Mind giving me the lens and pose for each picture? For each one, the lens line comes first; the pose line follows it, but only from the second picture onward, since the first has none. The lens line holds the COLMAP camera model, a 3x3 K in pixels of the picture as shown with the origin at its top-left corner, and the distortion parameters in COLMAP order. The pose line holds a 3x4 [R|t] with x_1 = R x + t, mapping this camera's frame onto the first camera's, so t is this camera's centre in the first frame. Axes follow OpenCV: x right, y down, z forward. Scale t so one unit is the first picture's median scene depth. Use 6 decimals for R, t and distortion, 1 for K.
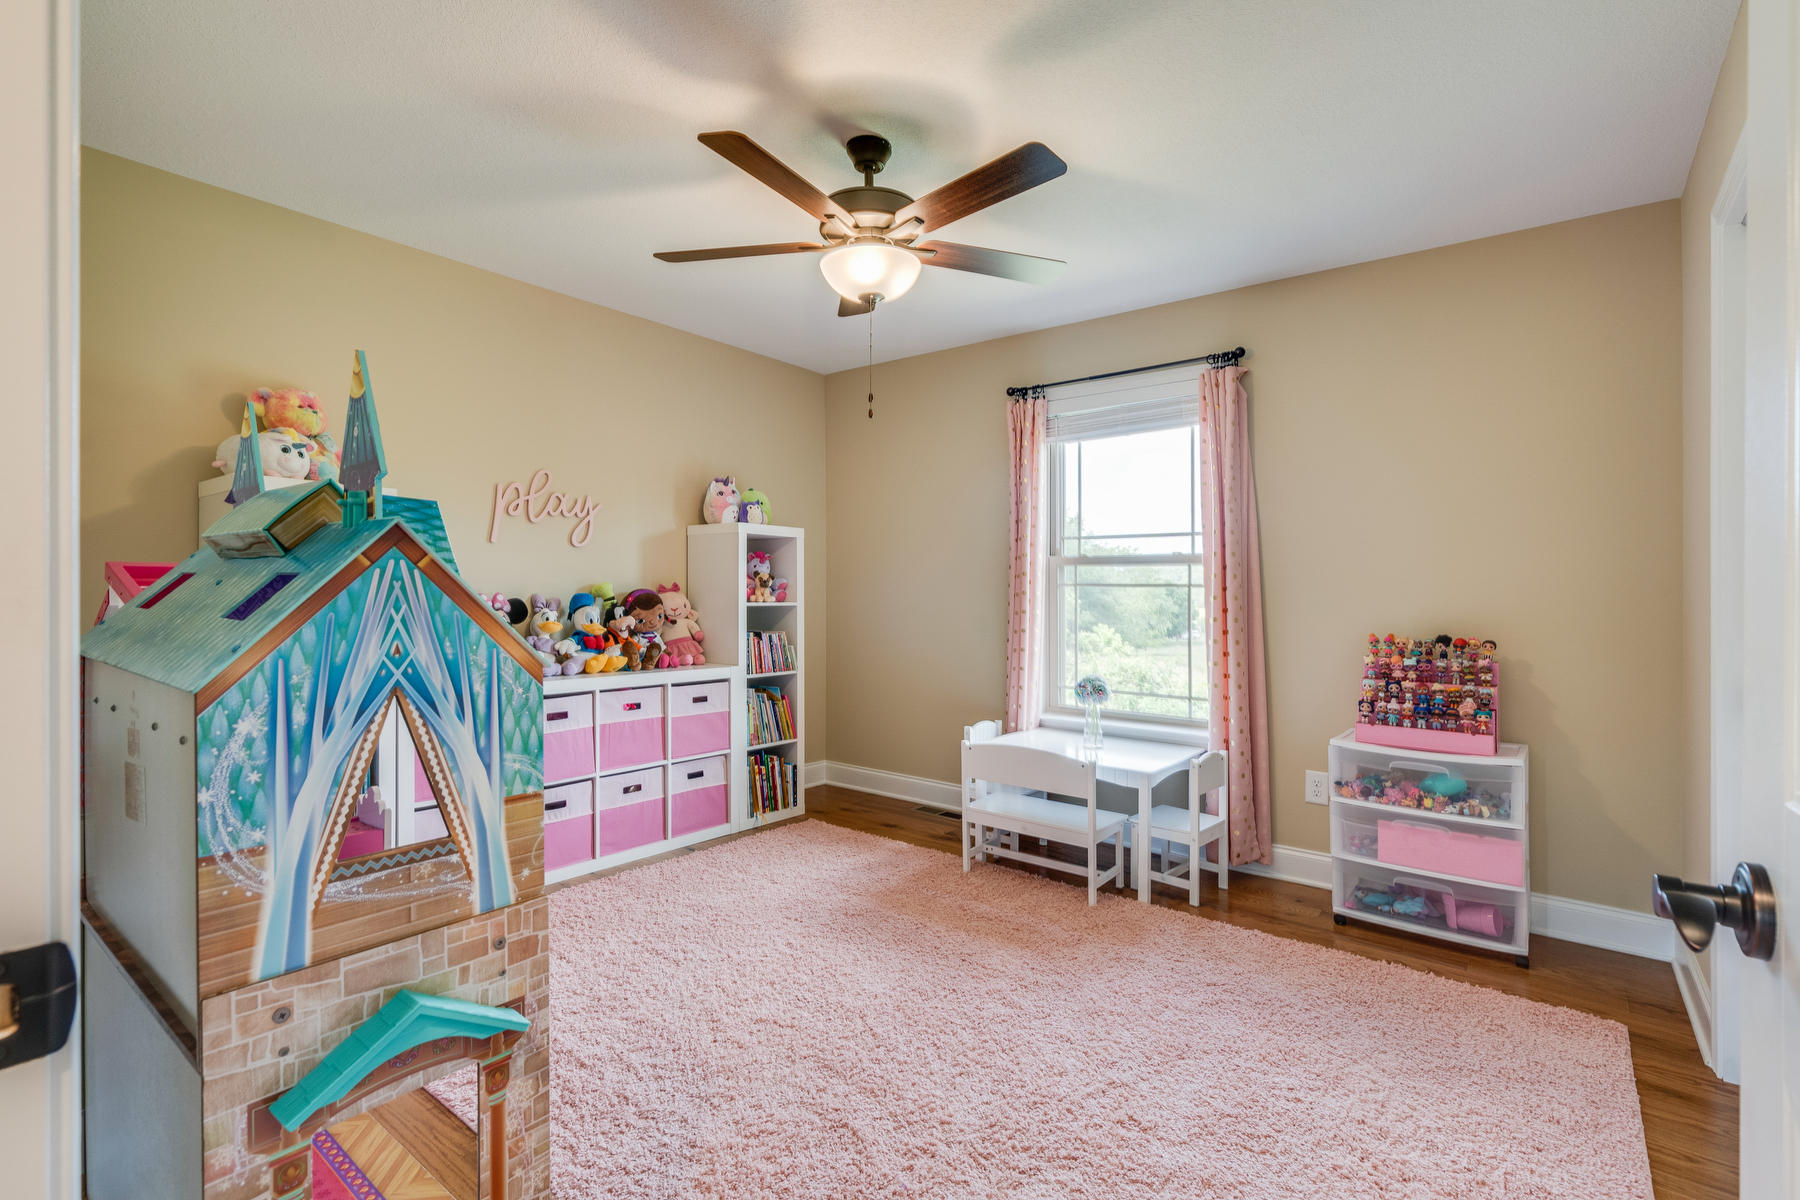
lens RADIAL K [[830.8, 0, 904.4], [0, 830.8, 591.7], [0, 0, 1]] dist [-0.001664, 0.000382]
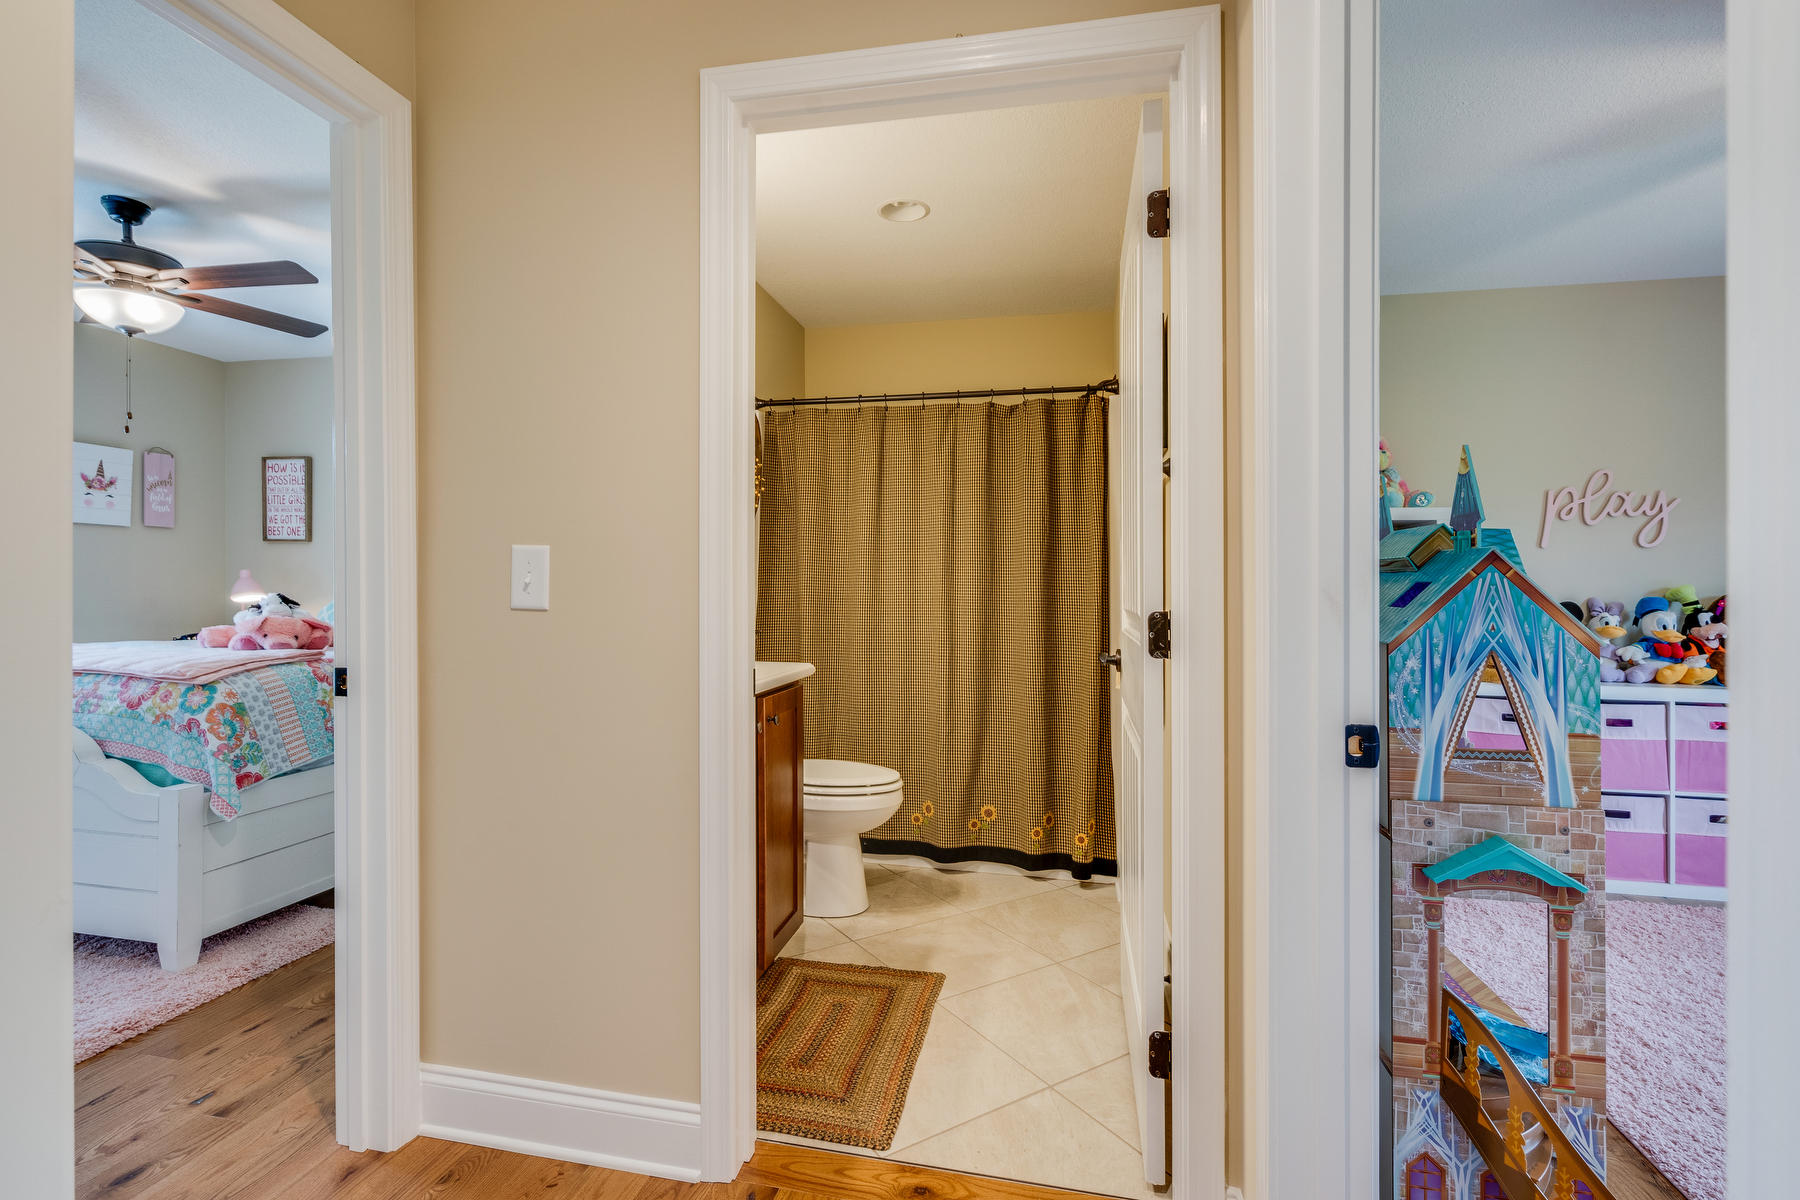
lens RADIAL K [[830.8, 0, 897.9], [0, 830.8, 591.3], [0, 0, 1]] dist [-0.001664, 0.000382]
pose [[0.440787, -0.002294, -0.897609, 0.099369], [-0.003248, 0.999986, -0.004150, 0.002593], [0.897606, 0.004745, 0.440774, -0.225553]]
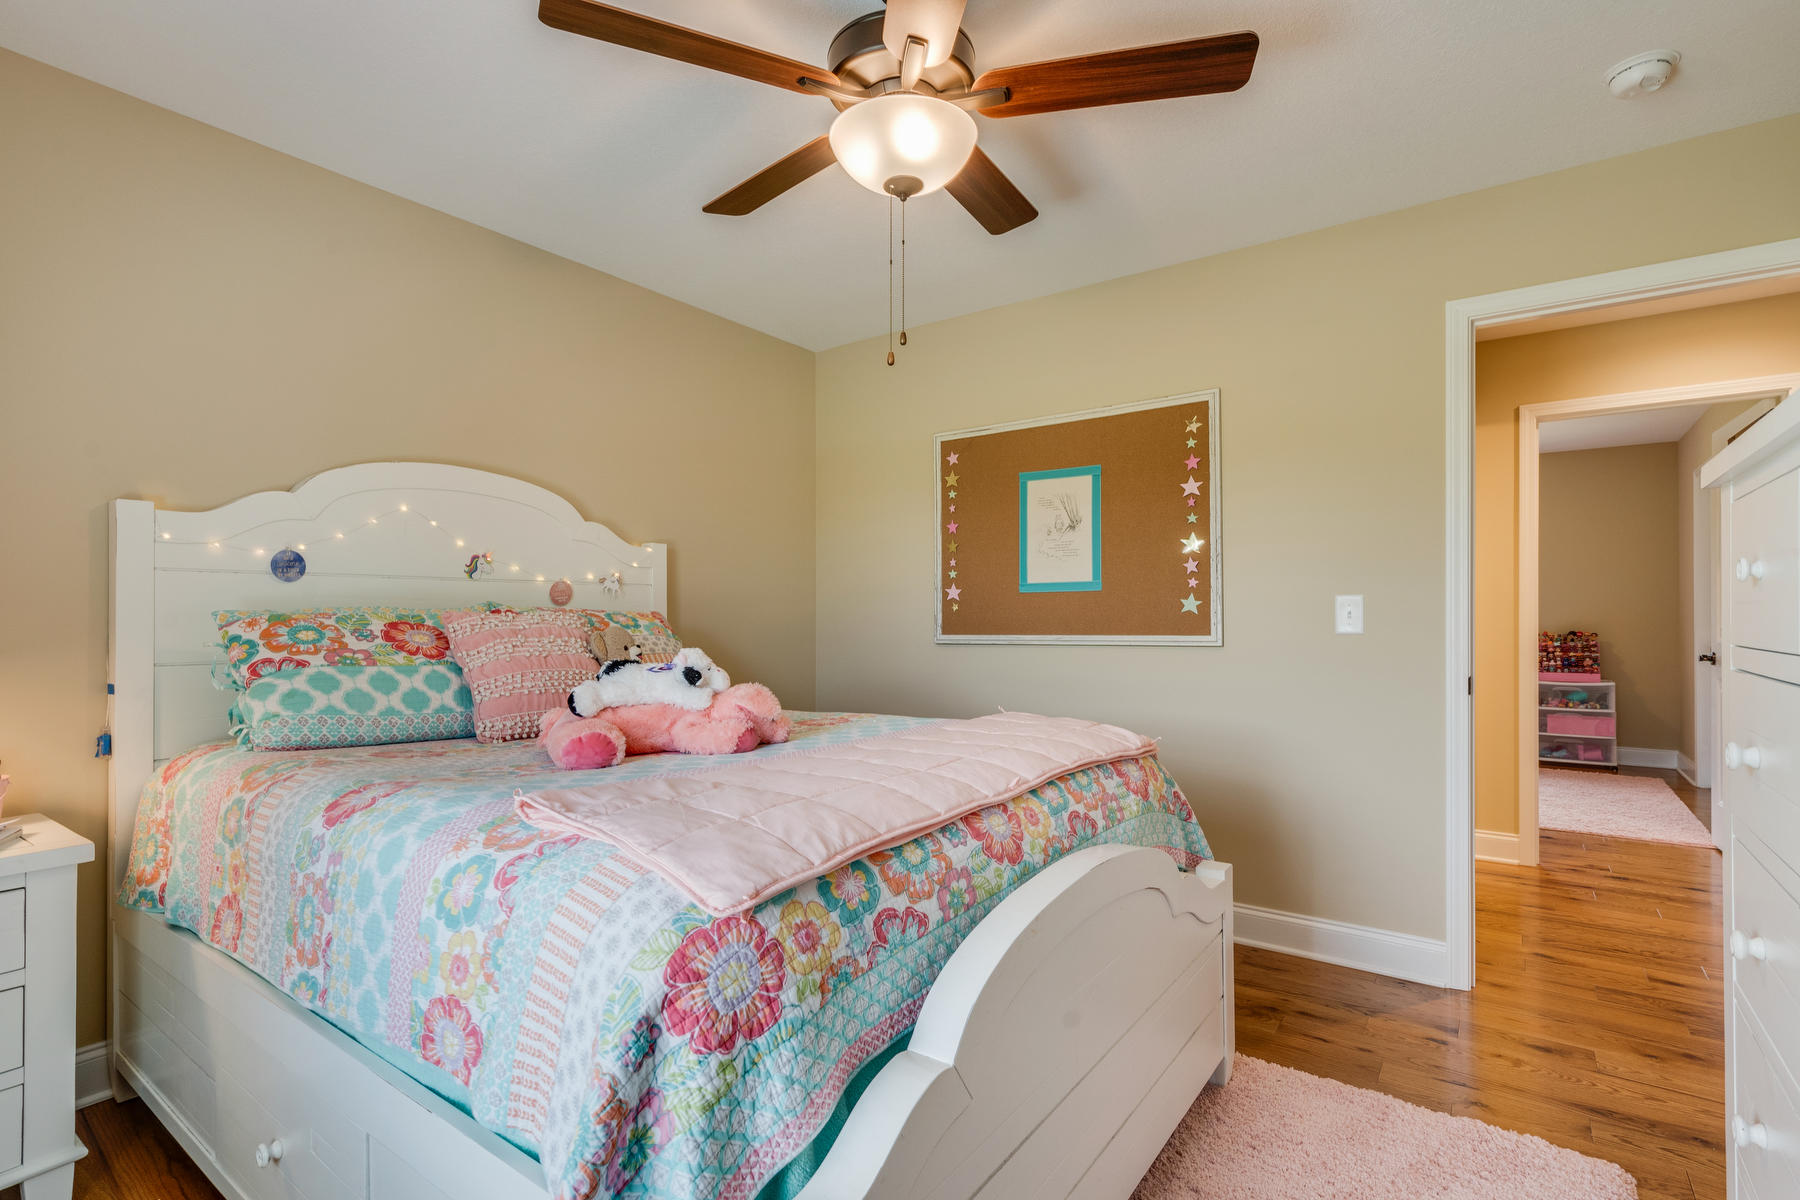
lens RADIAL K [[830.8, 0, 904.9], [0, 830.8, 616.2], [0, 0, 1]] dist [-0.001664, 0.000382]
pose [[0.999161, -0.015973, 0.037705, -1.334843], [0.015921, 0.999872, 0.001700, -0.022020], [-0.037727, -0.001098, 0.999287, -1.260914]]
